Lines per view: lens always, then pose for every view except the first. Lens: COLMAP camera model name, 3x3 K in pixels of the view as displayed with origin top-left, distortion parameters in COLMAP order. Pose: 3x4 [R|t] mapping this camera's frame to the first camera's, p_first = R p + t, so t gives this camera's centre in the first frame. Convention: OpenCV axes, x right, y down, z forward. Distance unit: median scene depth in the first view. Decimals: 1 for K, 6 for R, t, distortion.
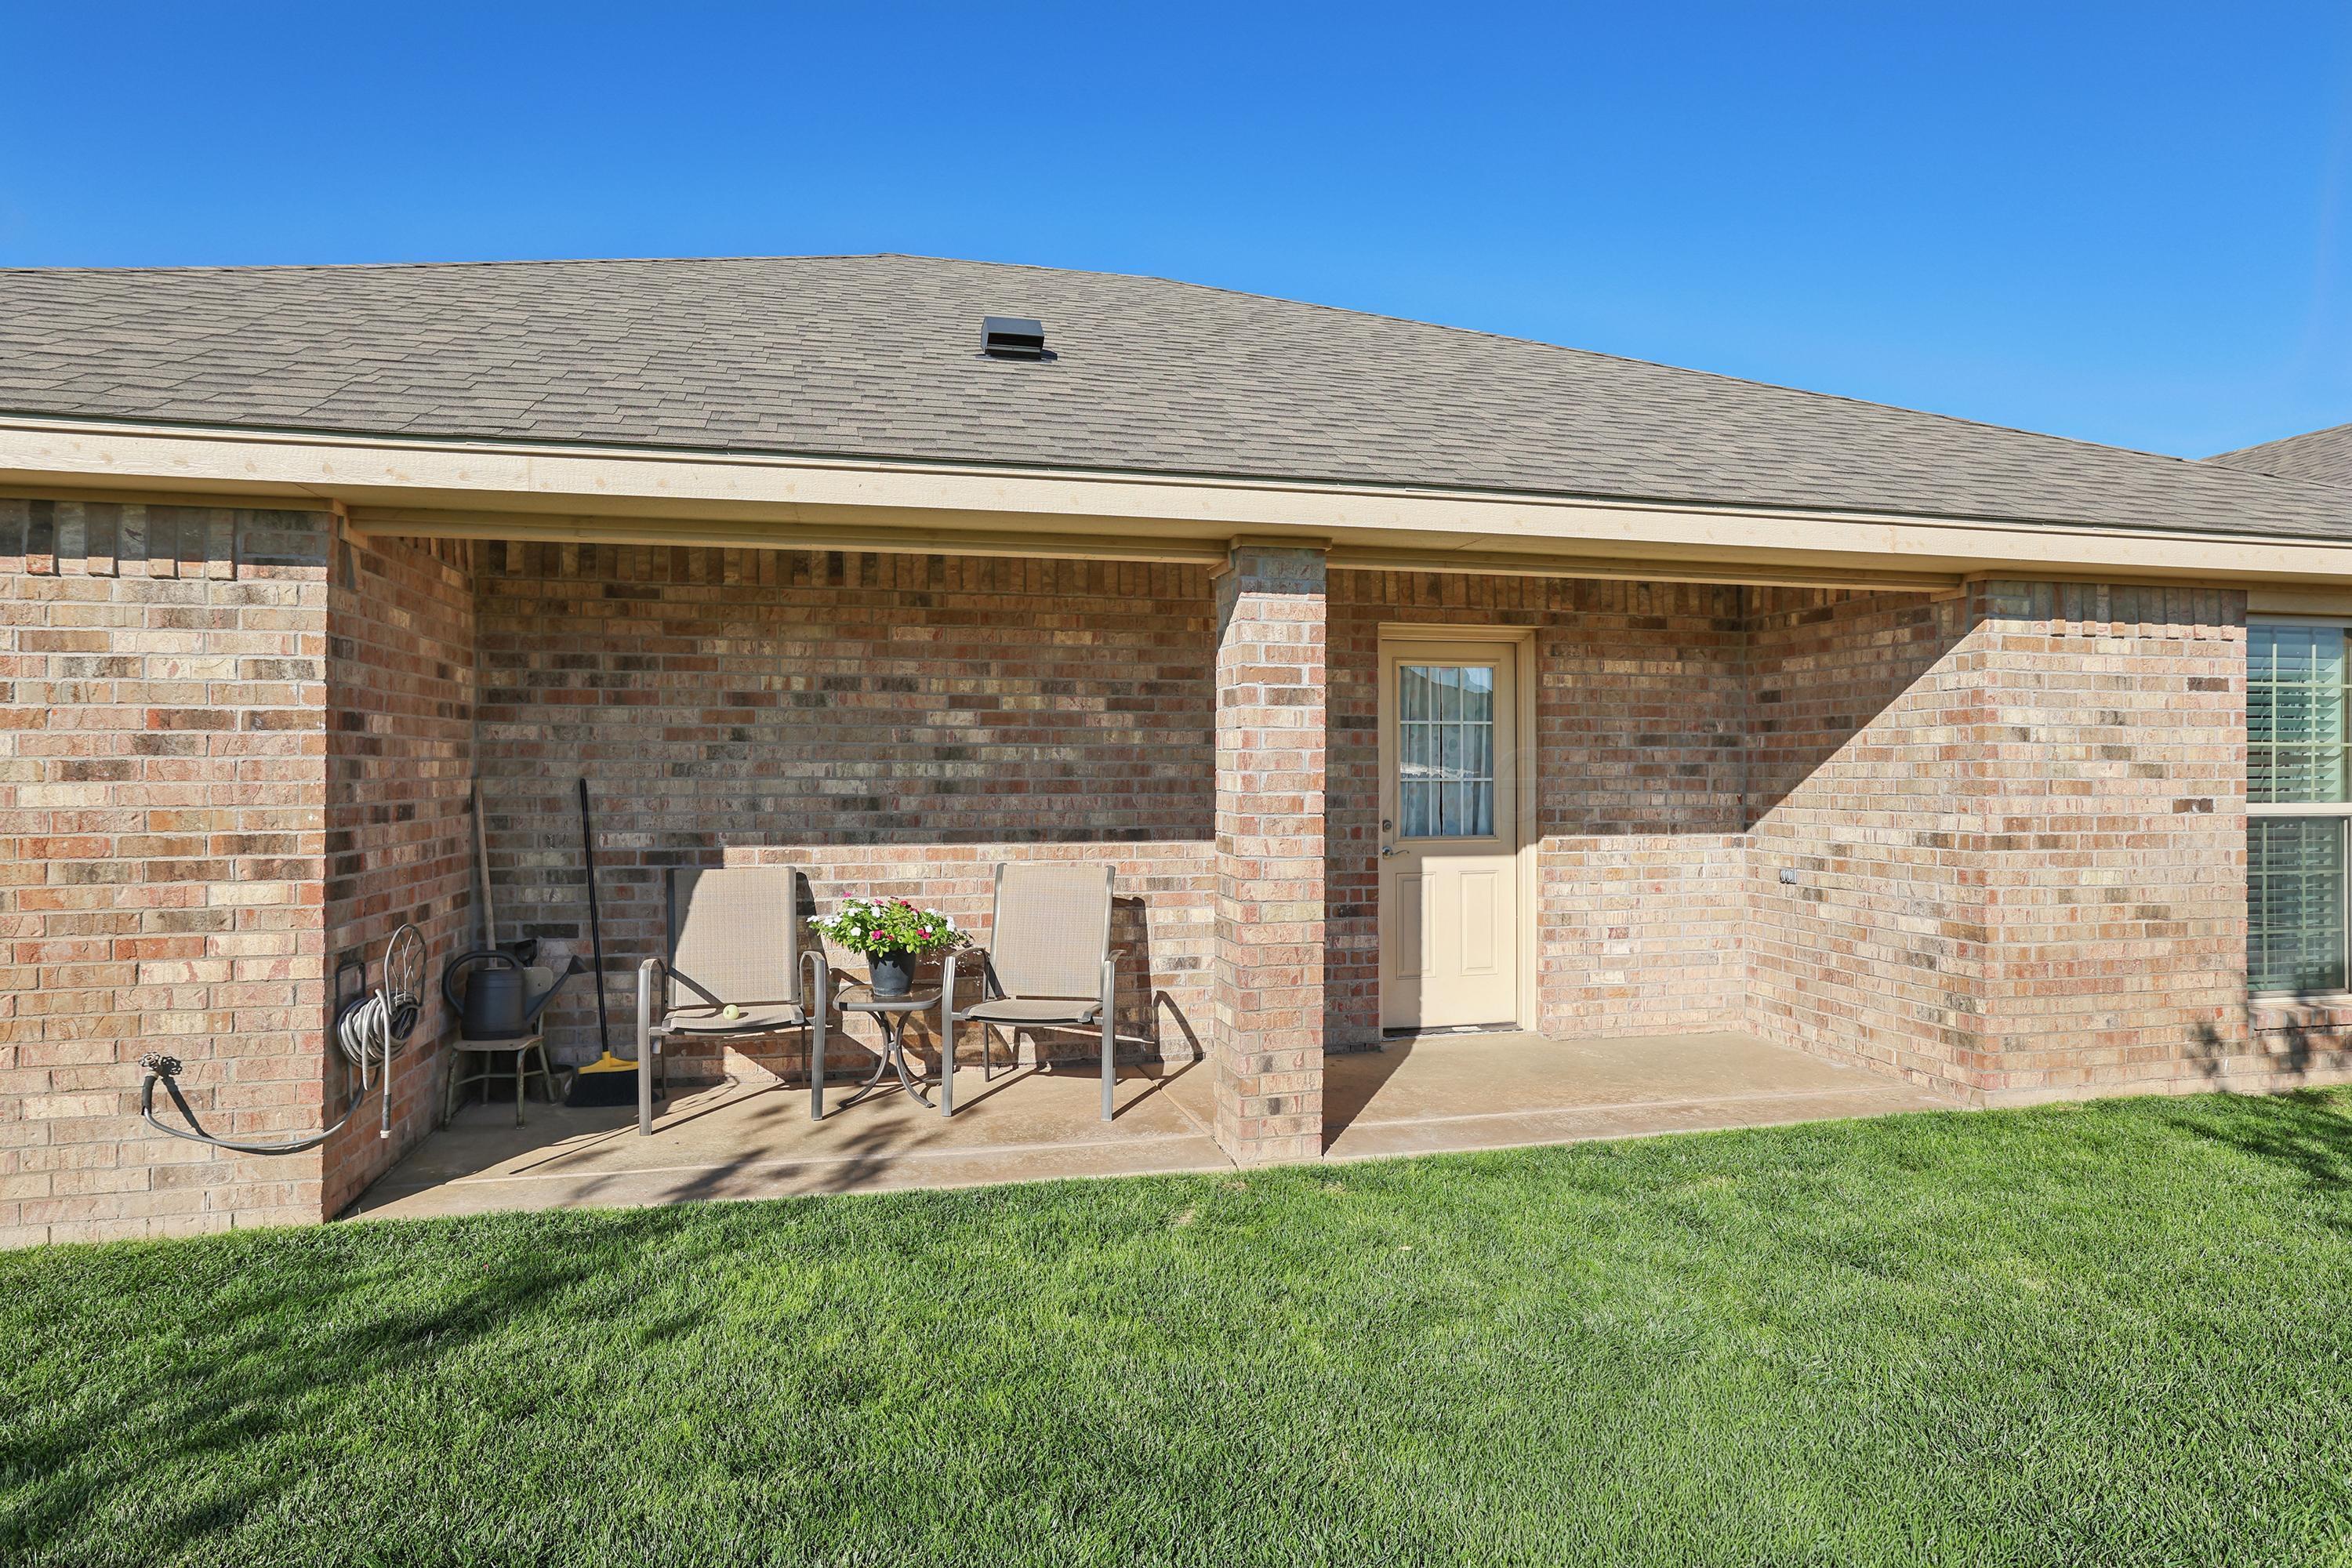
lens RADIAL K [[1269.4, 0, 1167.2], [0, 1269.4, 765.4], [0, 0, 1]] dist [-0.046451, 0.038266]
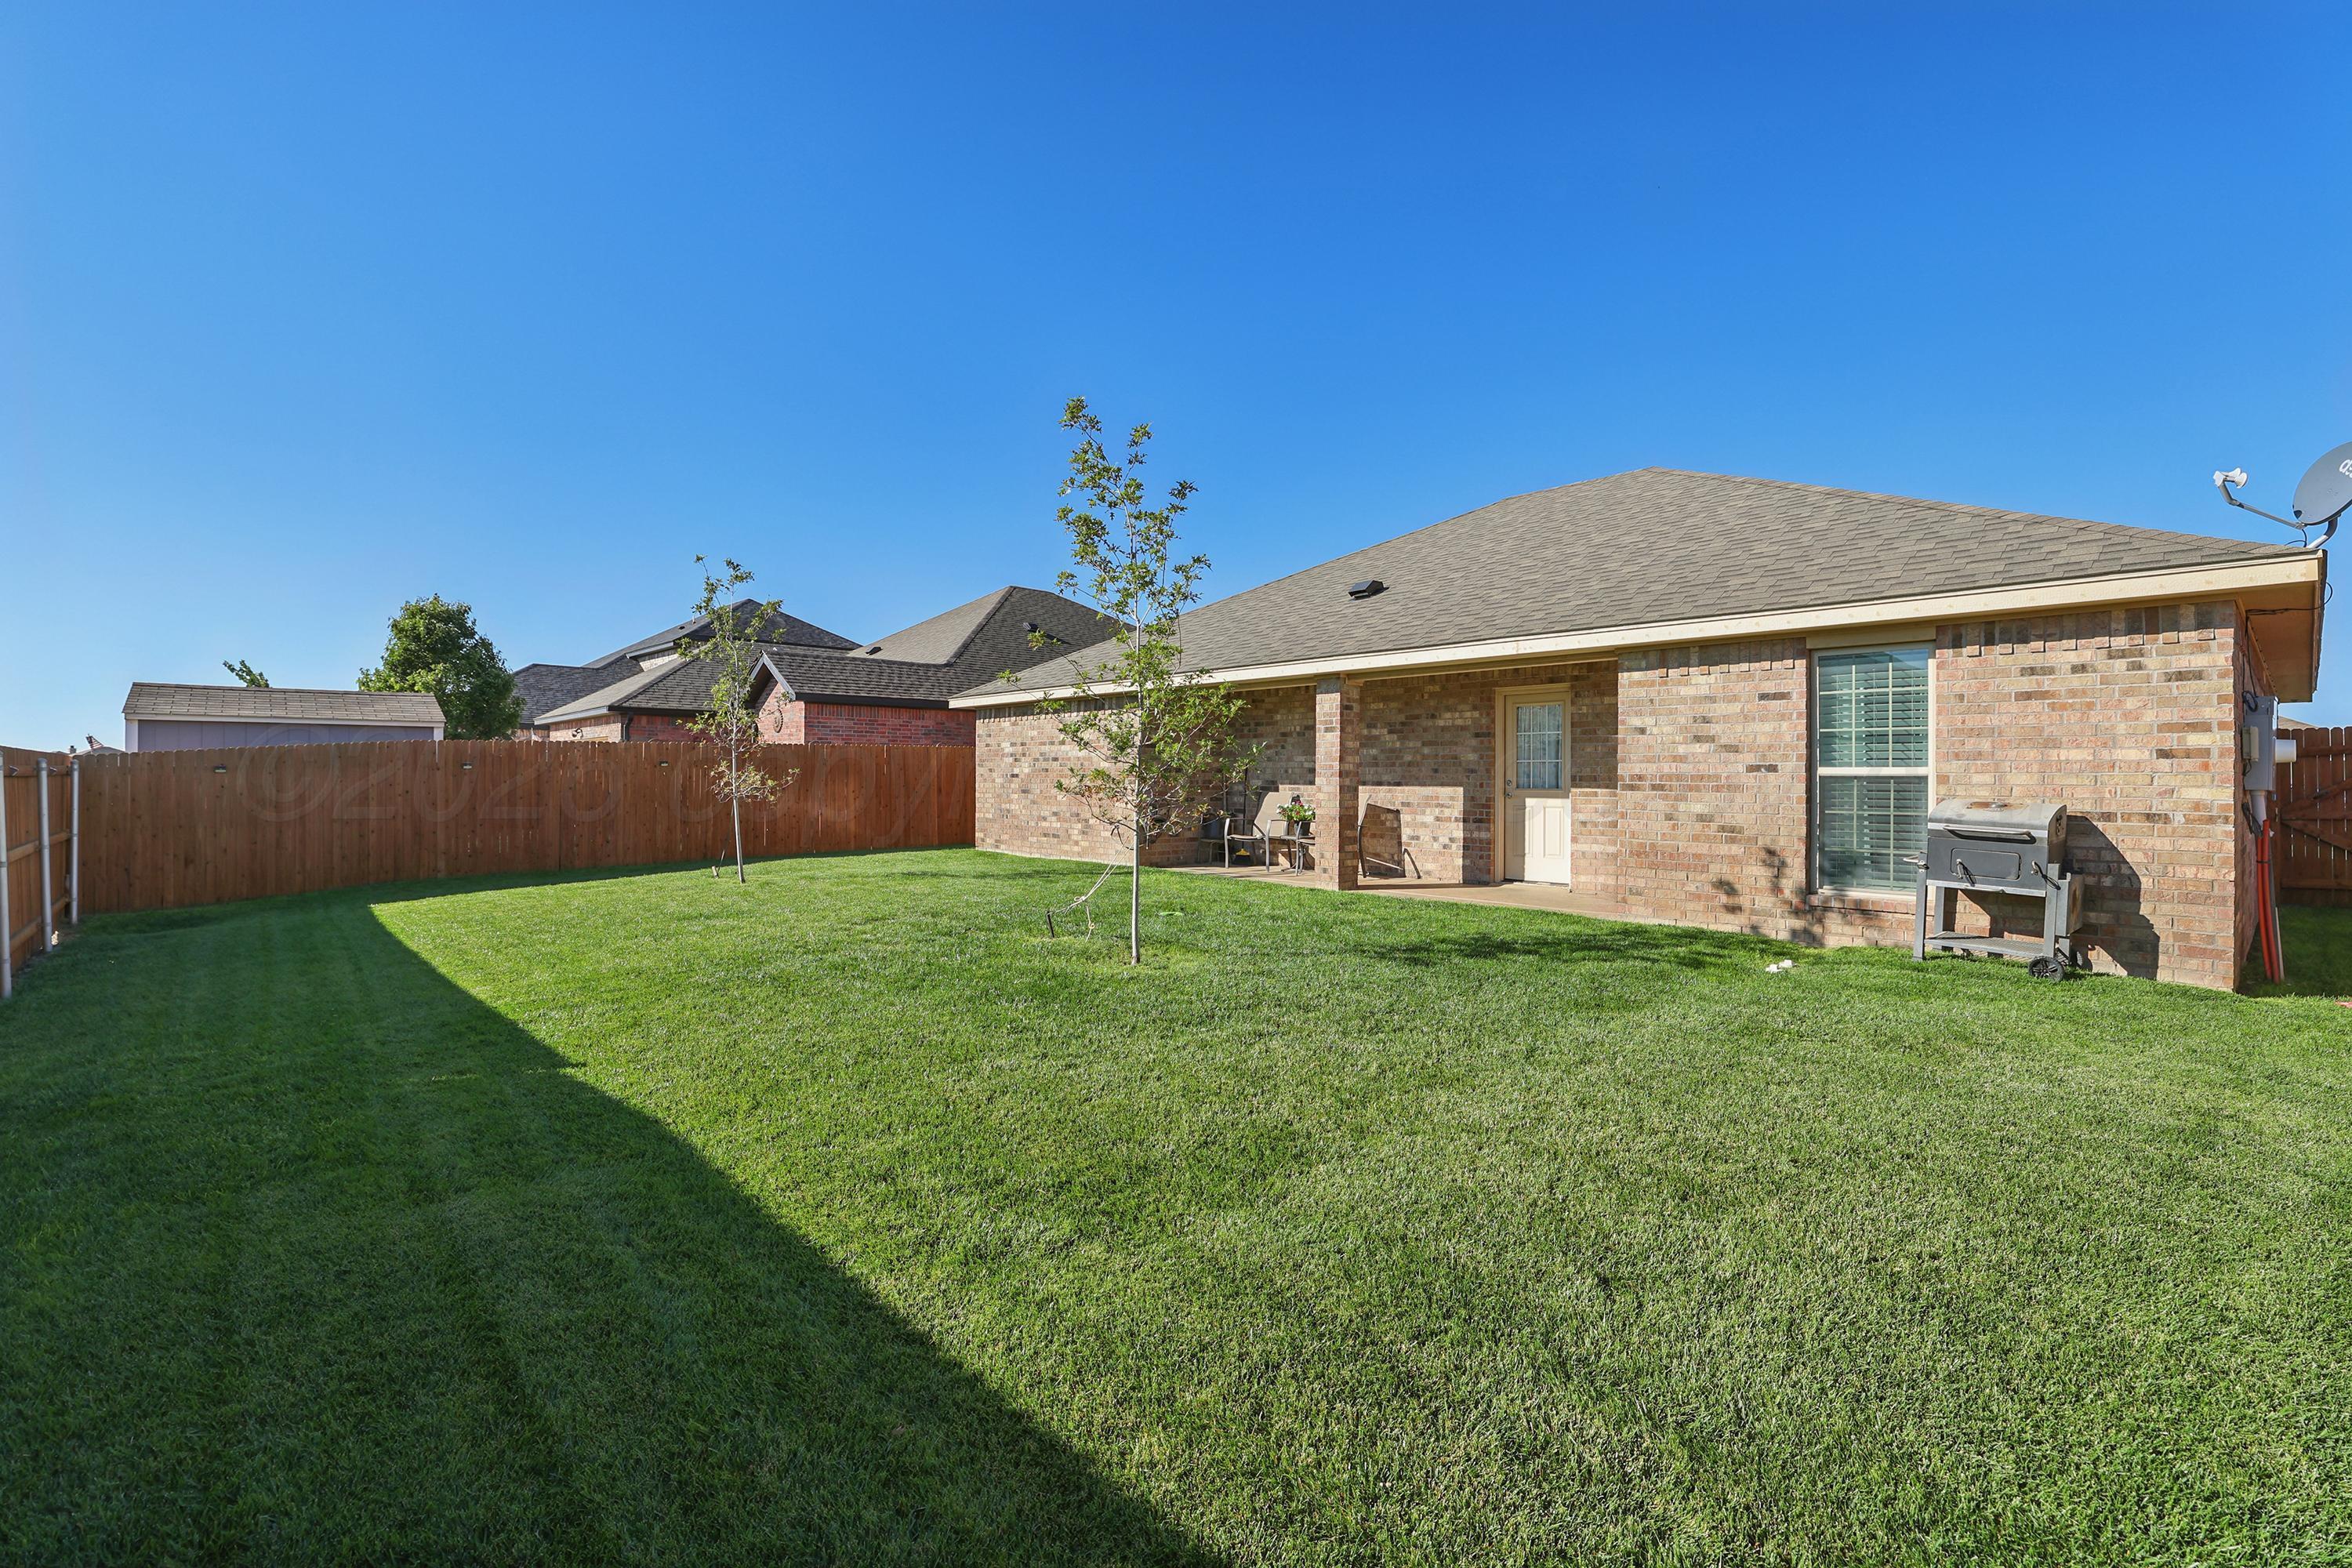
lens RADIAL K [[1028.5, 0, 1173.8], [0, 1028.5, 754.2], [0, 0, 1]] dist [-0.045977, 0.018787]
pose [[0.478541, -0.017286, -0.877895, 1.640150], [-0.004208, 0.999750, -0.021980, 0.046286], [0.878055, 0.014213, 0.478349, -0.360287]]
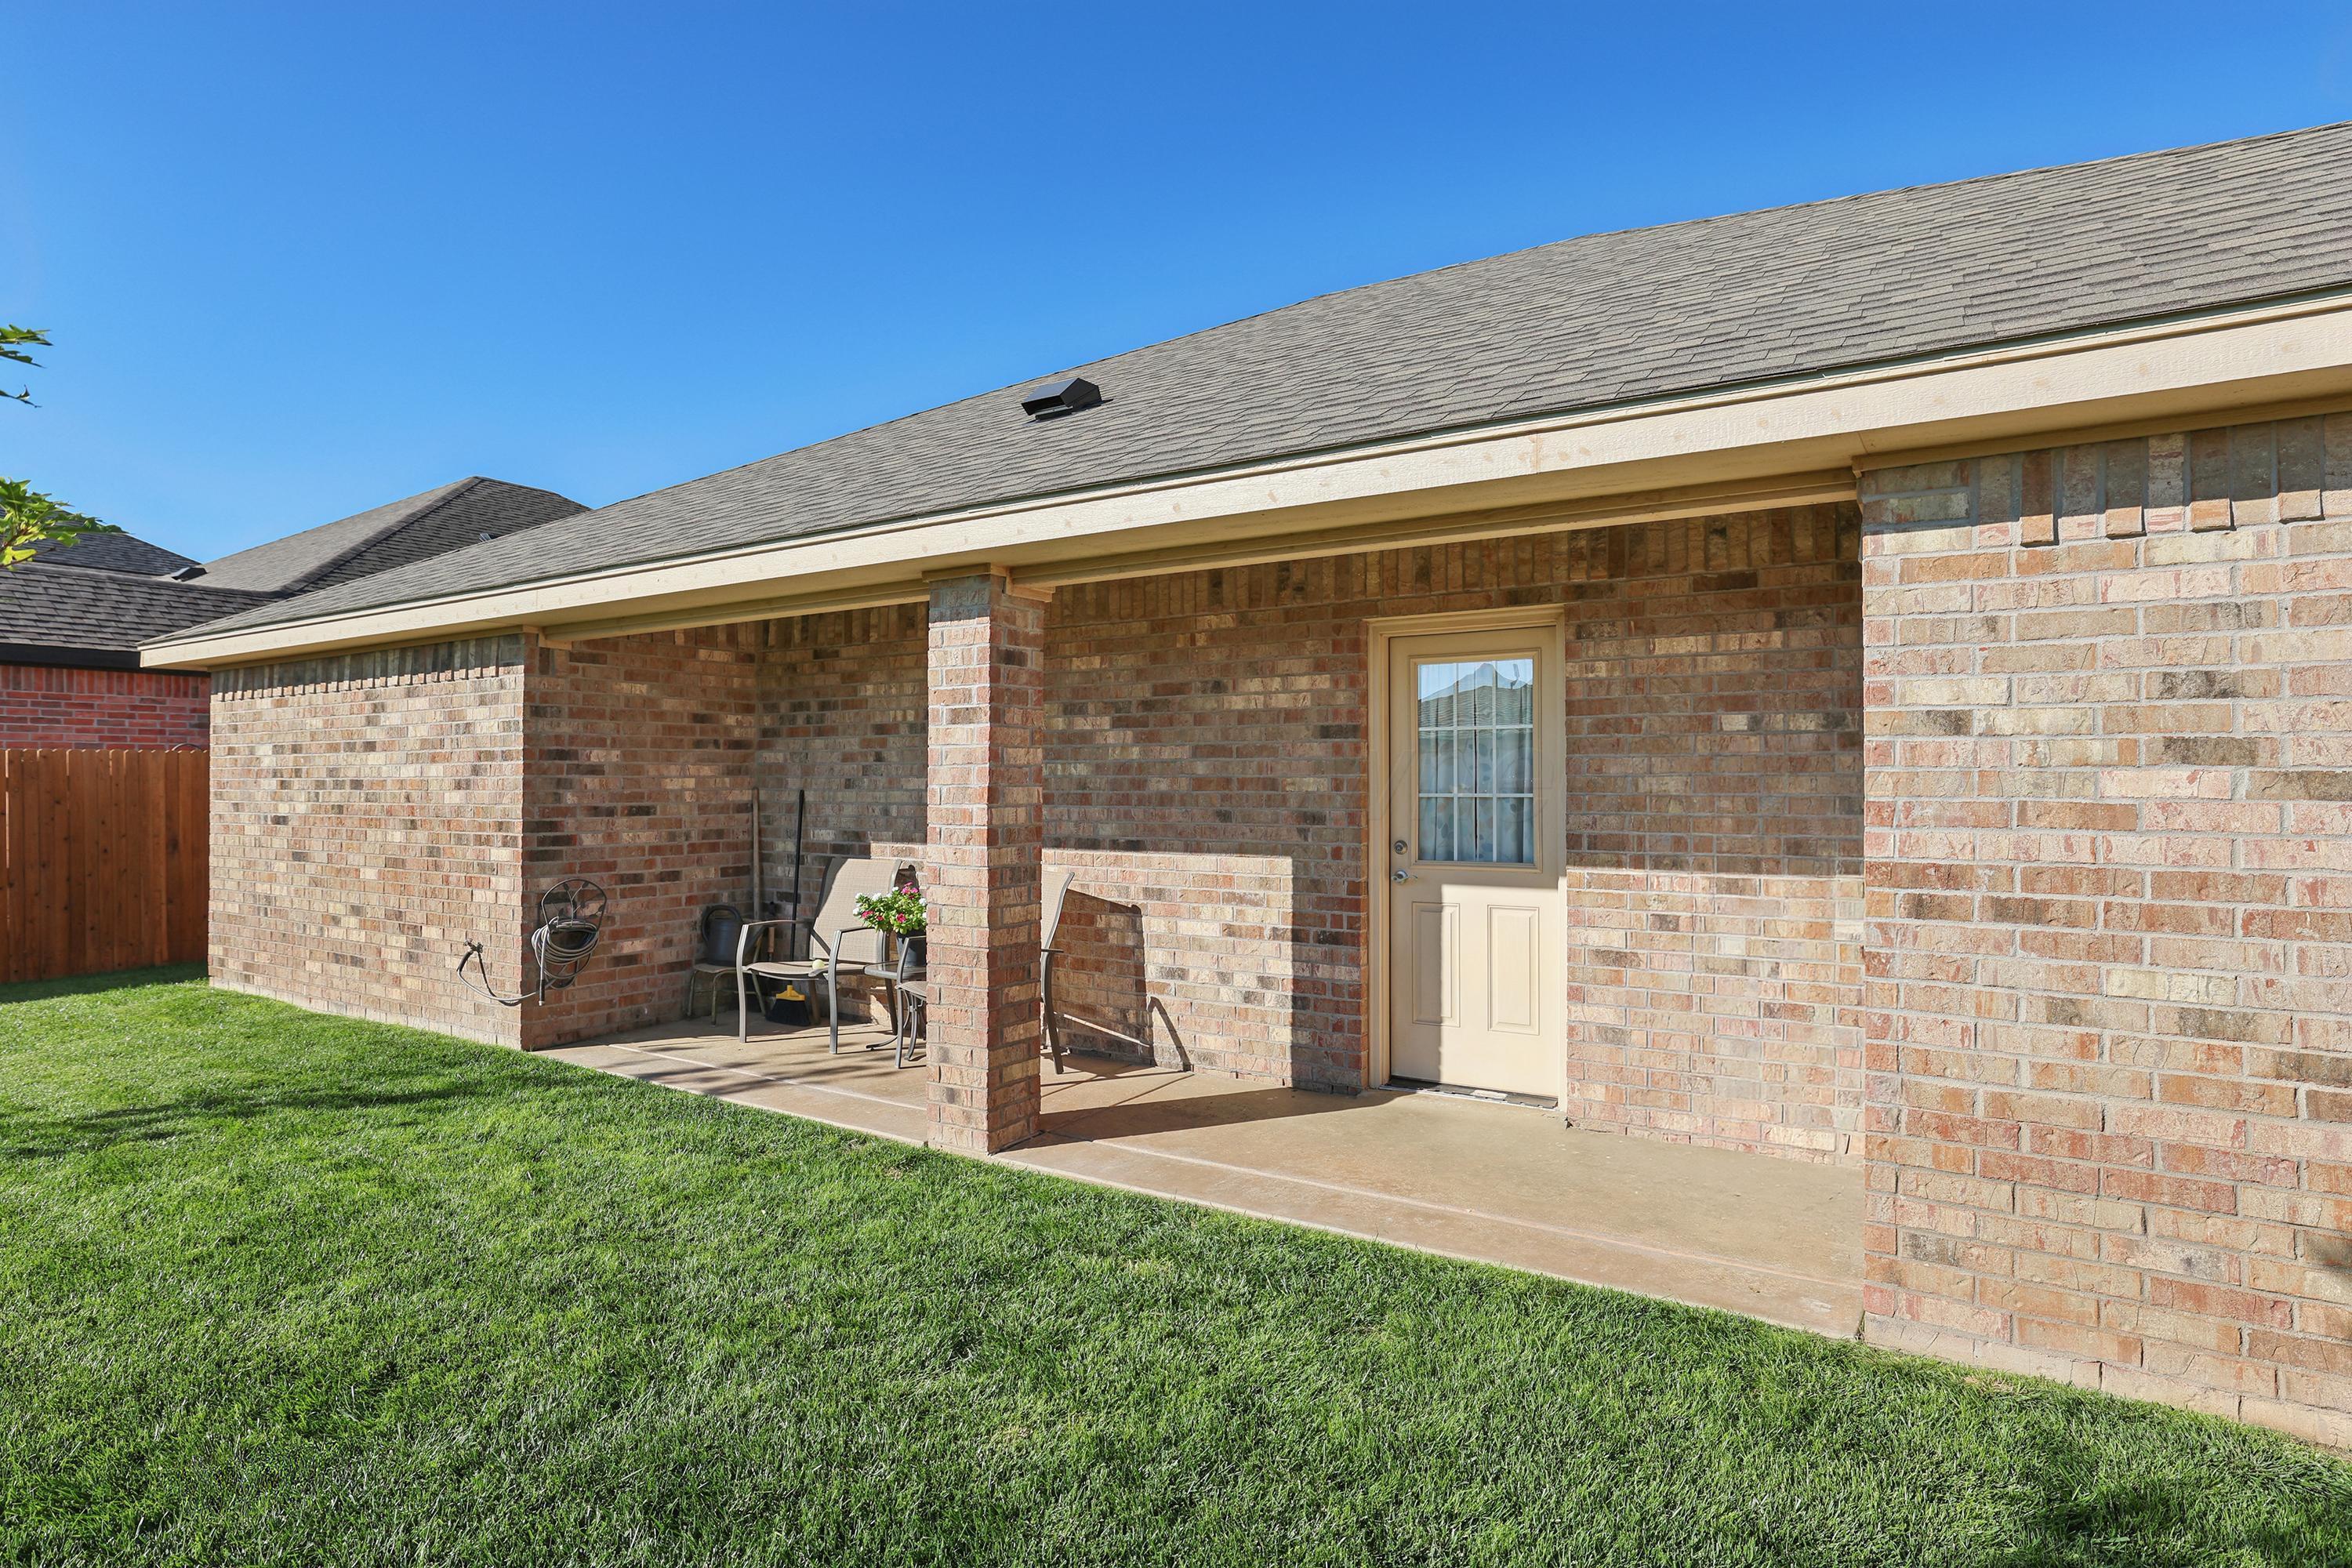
lens RADIAL K [[1269.4, 0, 1167.2], [0, 1269.4, 765.4], [0, 0, 1]] dist [-0.046451, 0.038266]
pose [[0.690172, -0.010616, -0.723568, 0.817765], [0.002976, 0.999926, -0.011832, 0.000920], [0.723639, 0.006013, 0.690152, 0.317919]]
